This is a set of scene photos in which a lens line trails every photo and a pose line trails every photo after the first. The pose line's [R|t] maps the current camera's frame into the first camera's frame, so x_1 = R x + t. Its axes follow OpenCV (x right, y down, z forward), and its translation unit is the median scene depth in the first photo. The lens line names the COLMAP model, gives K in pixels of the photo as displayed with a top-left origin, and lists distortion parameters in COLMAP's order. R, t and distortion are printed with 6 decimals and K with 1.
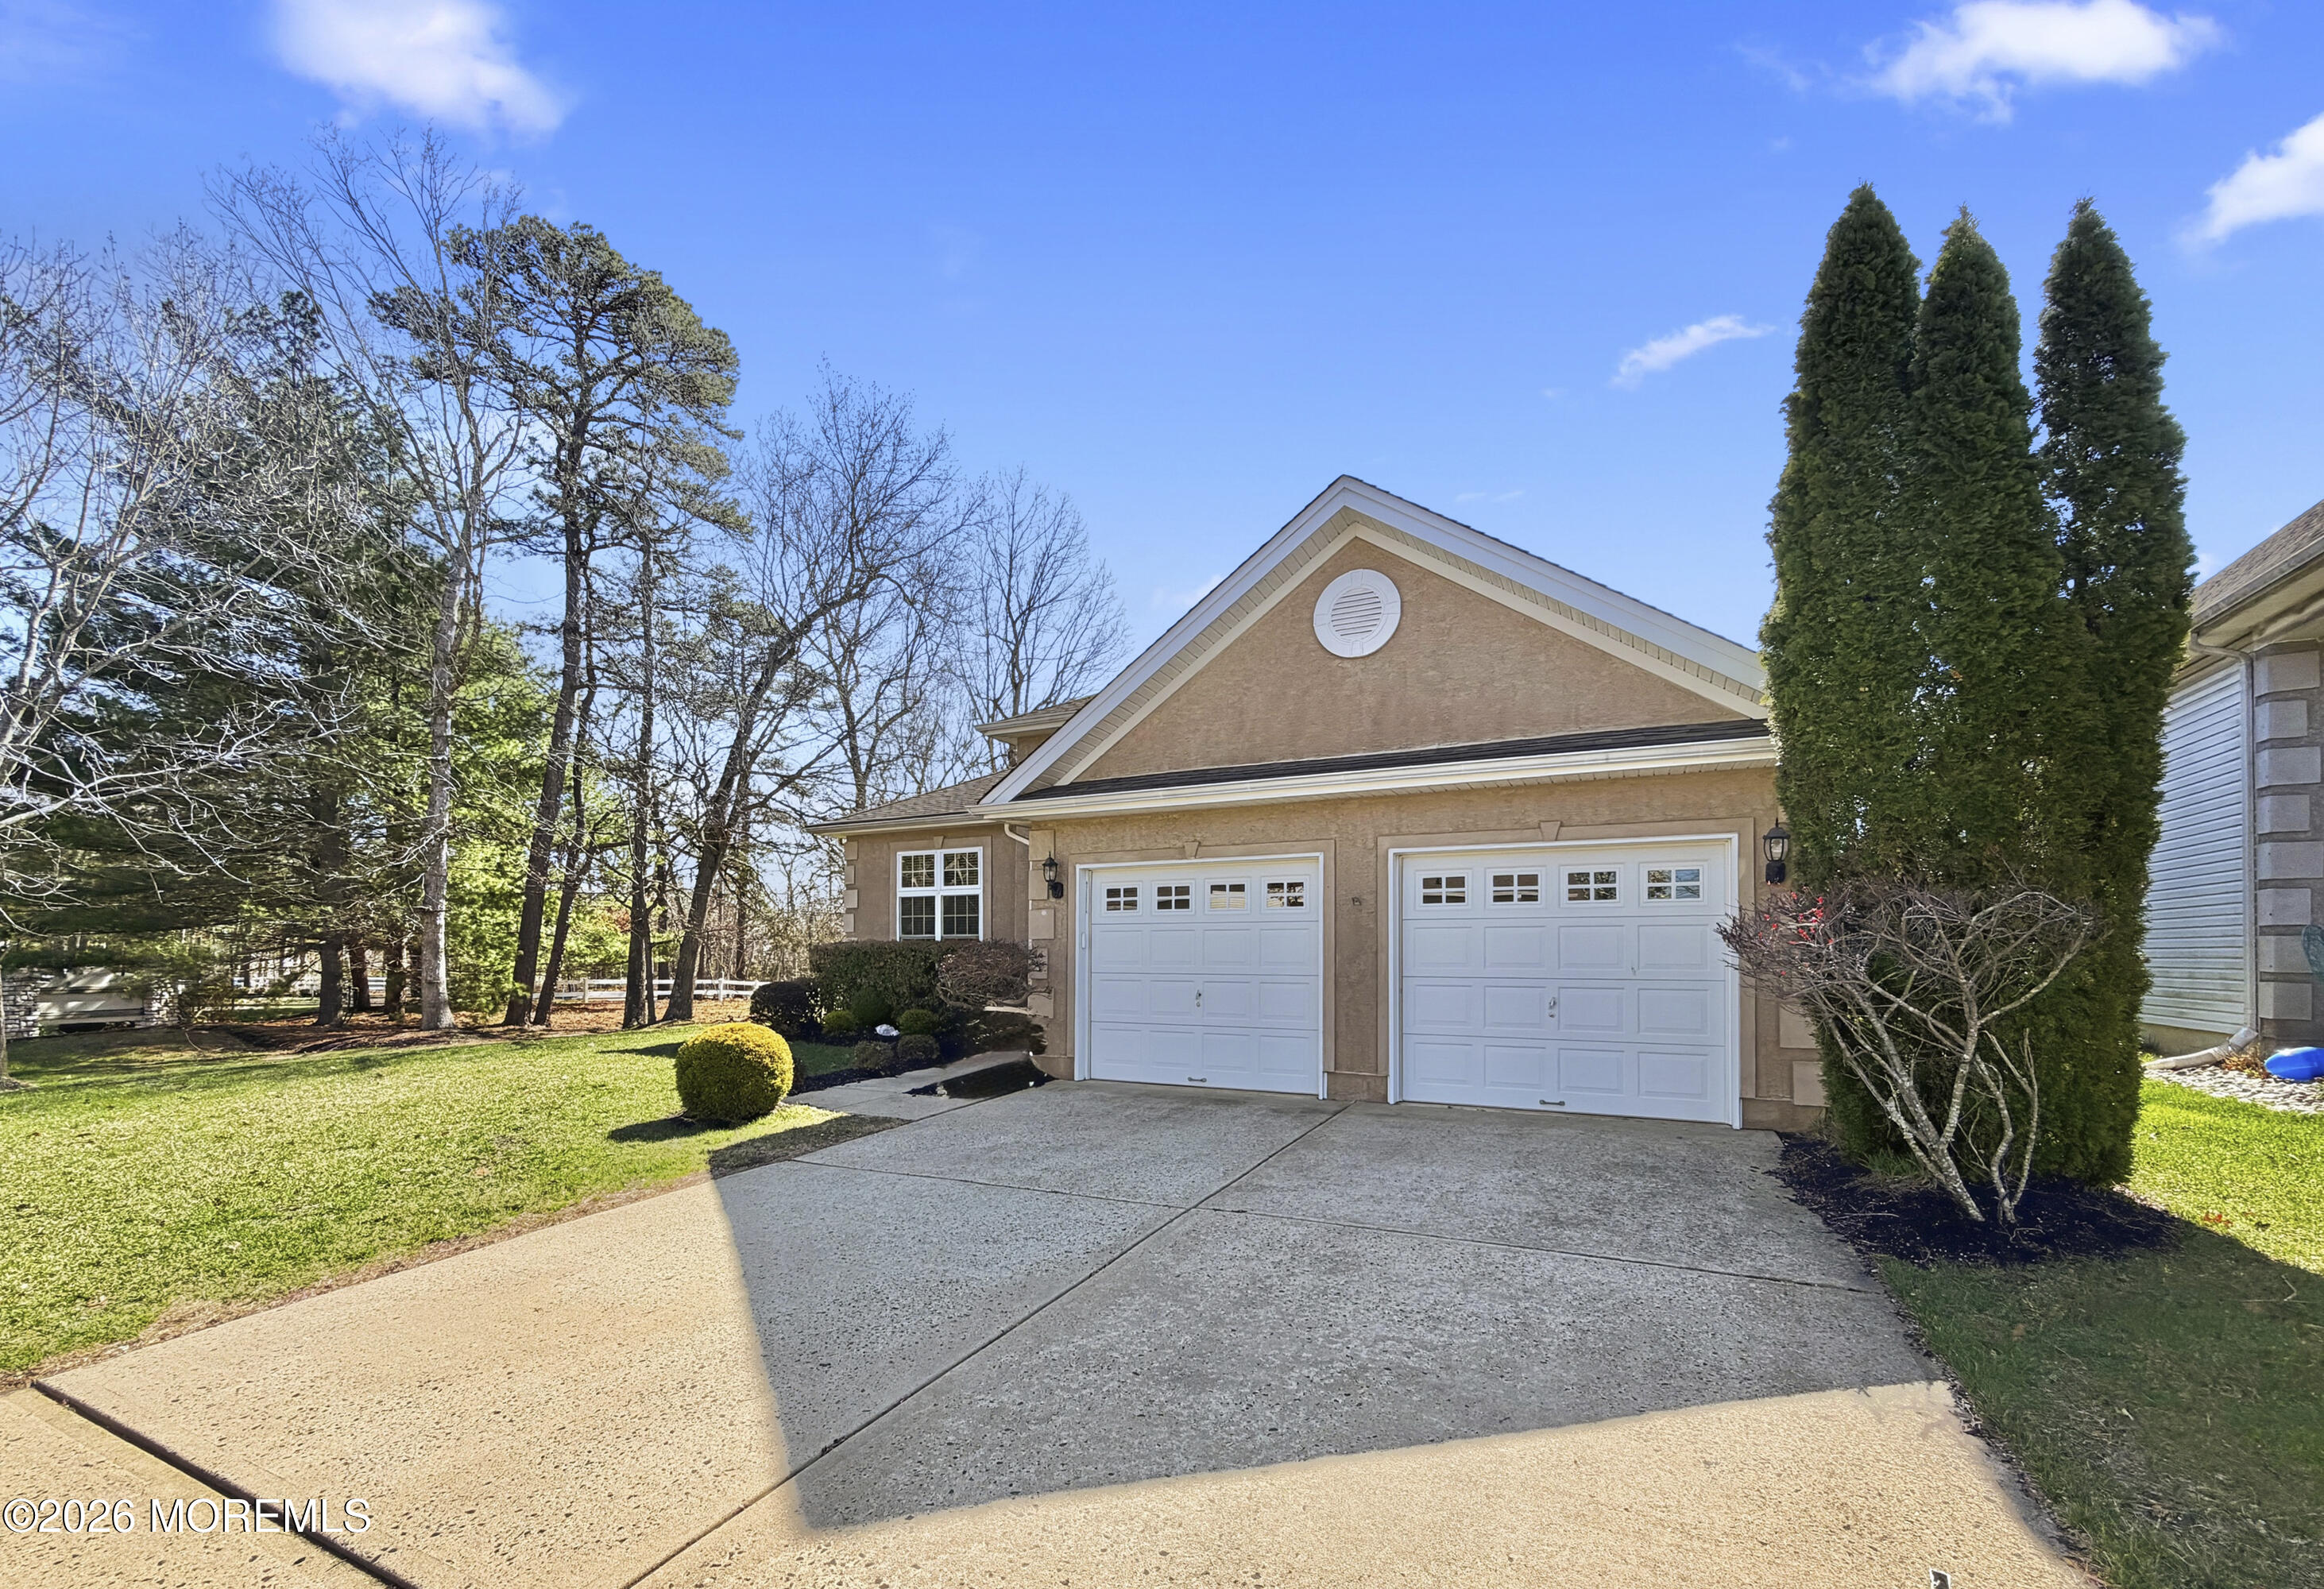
lens RADIAL K [[955.6, 0, 1173.0], [0, 955.6, 917.9], [0, 0, 1]] dist [-0.004093, -0.000285]
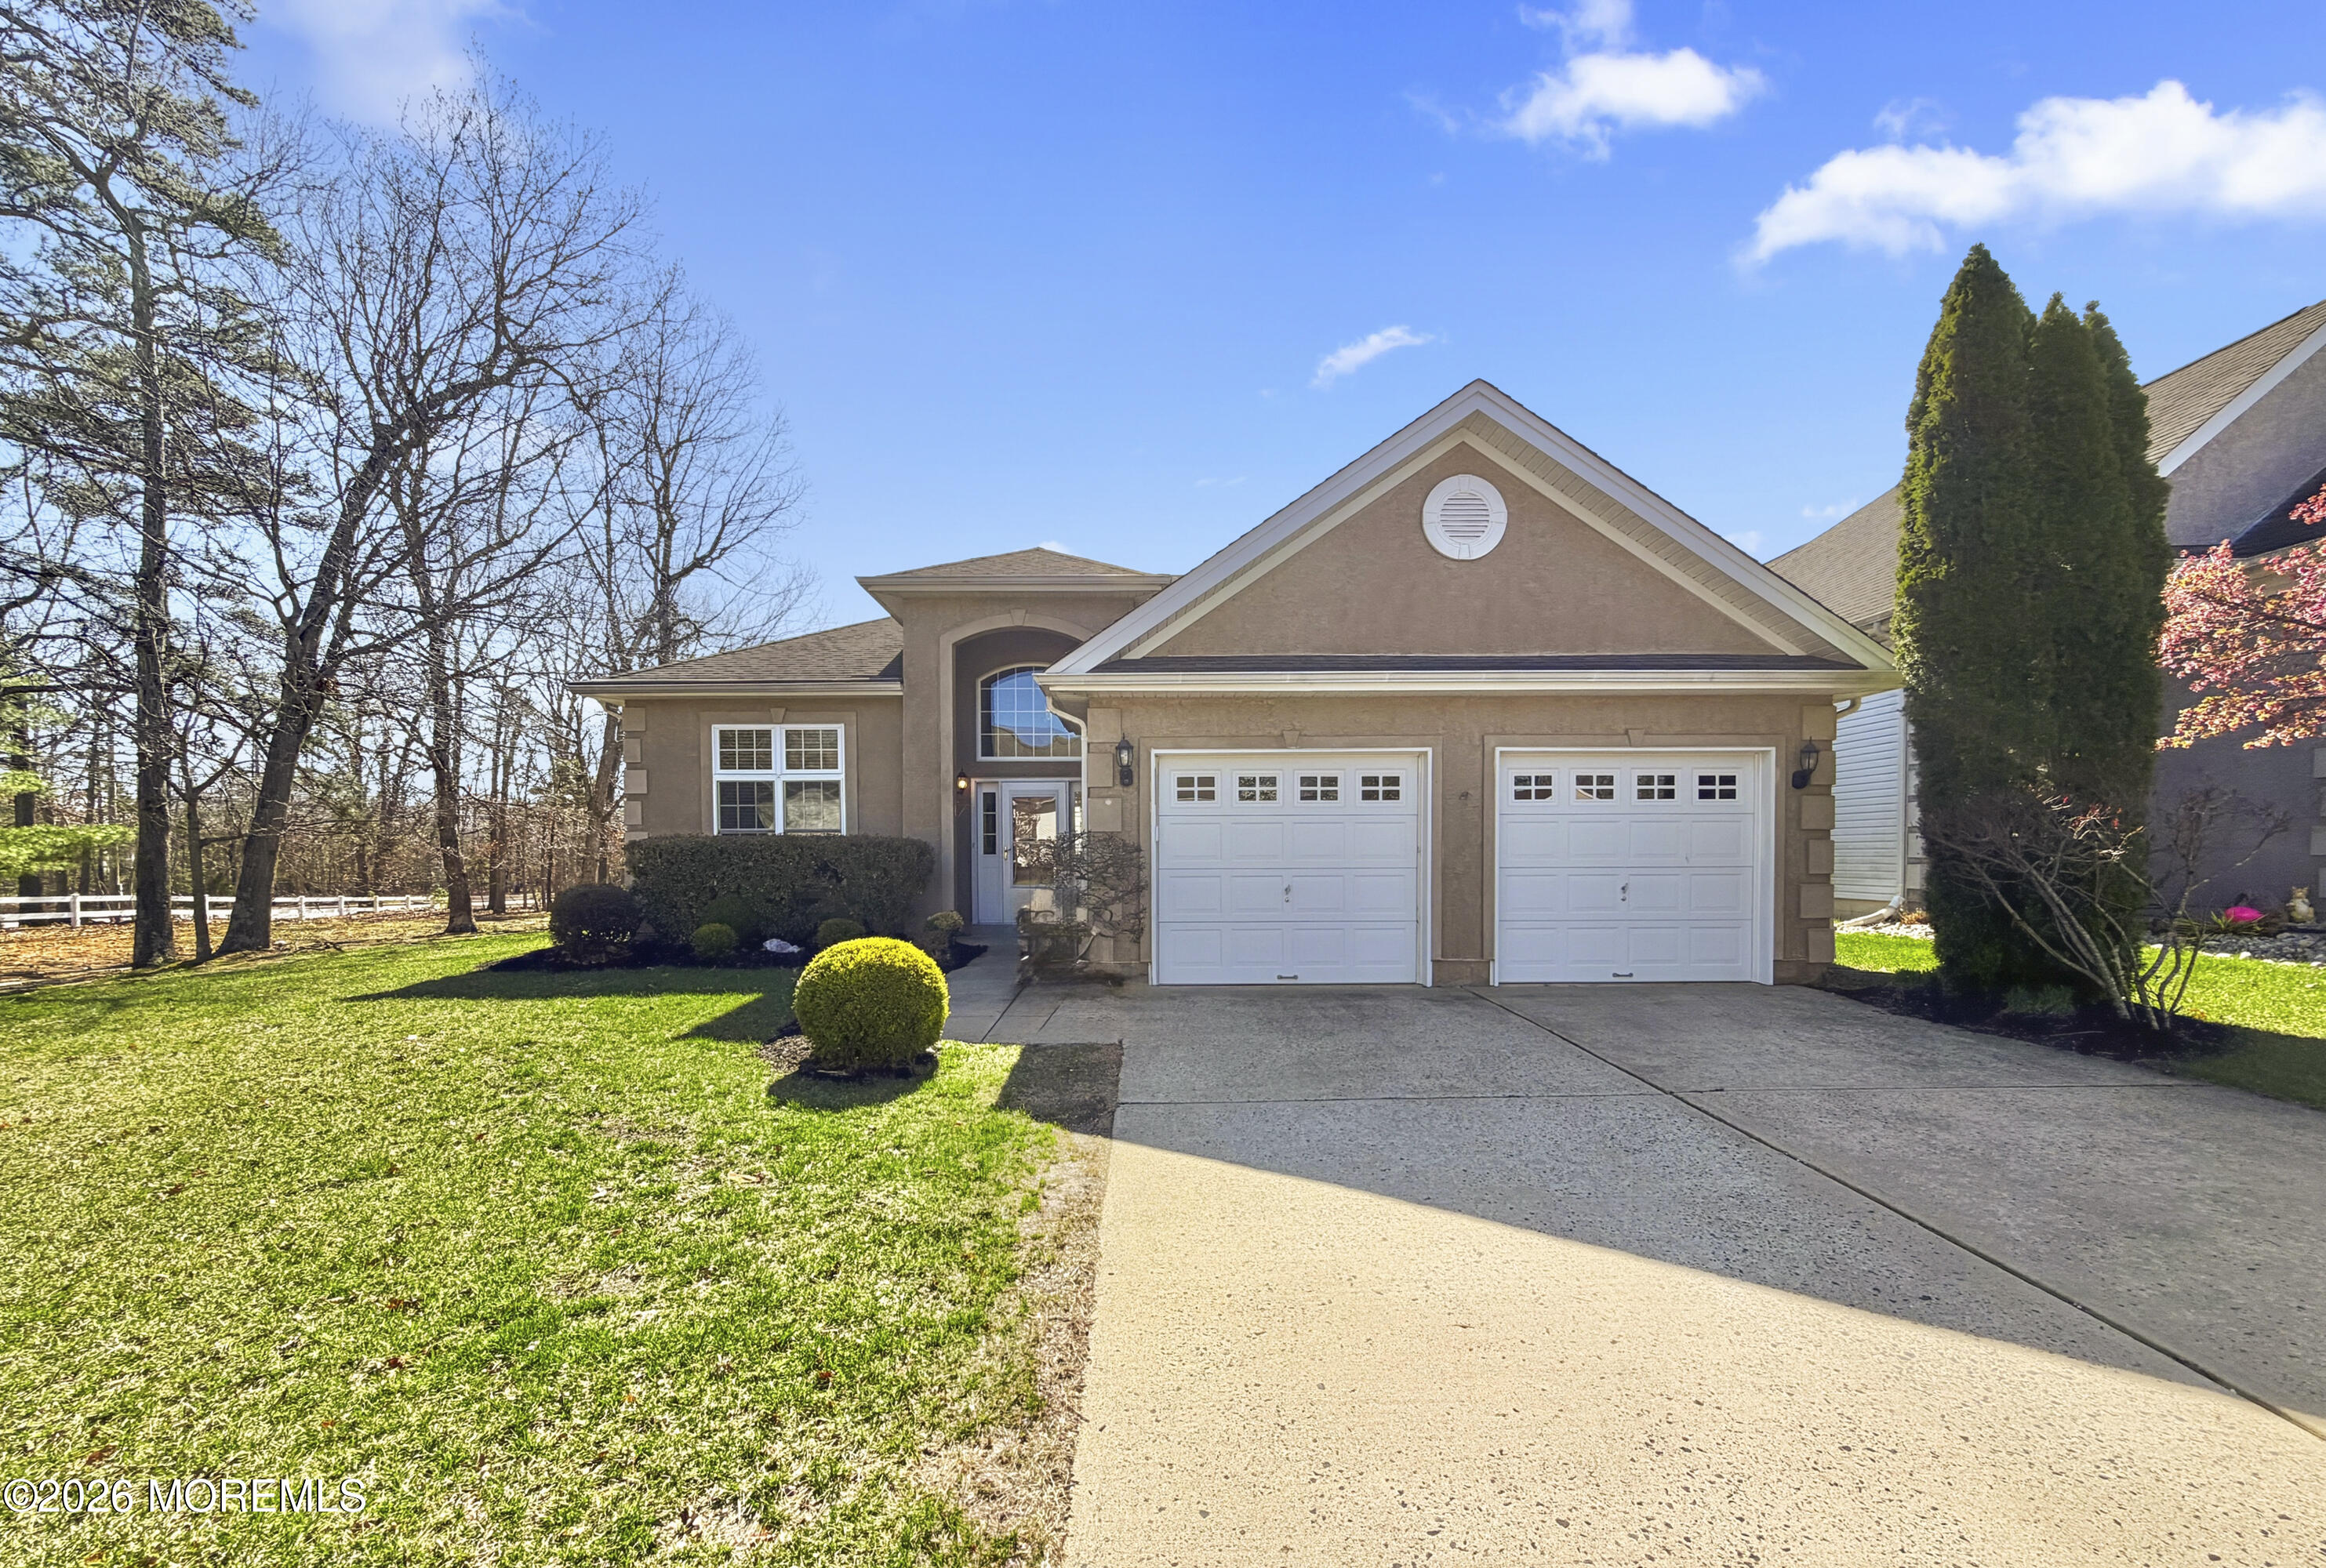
lens RADIAL K [[949.2, 0, 1178.5], [0, 949.2, 854.8], [0, 0, 1]] dist [0.001628, 0.000745]
pose [[0.891787, -0.007563, 0.452393, -0.526826], [-0.010433, 0.999251, 0.037272, 0.010645], [-0.452336, -0.037959, 0.891040, 0.202206]]
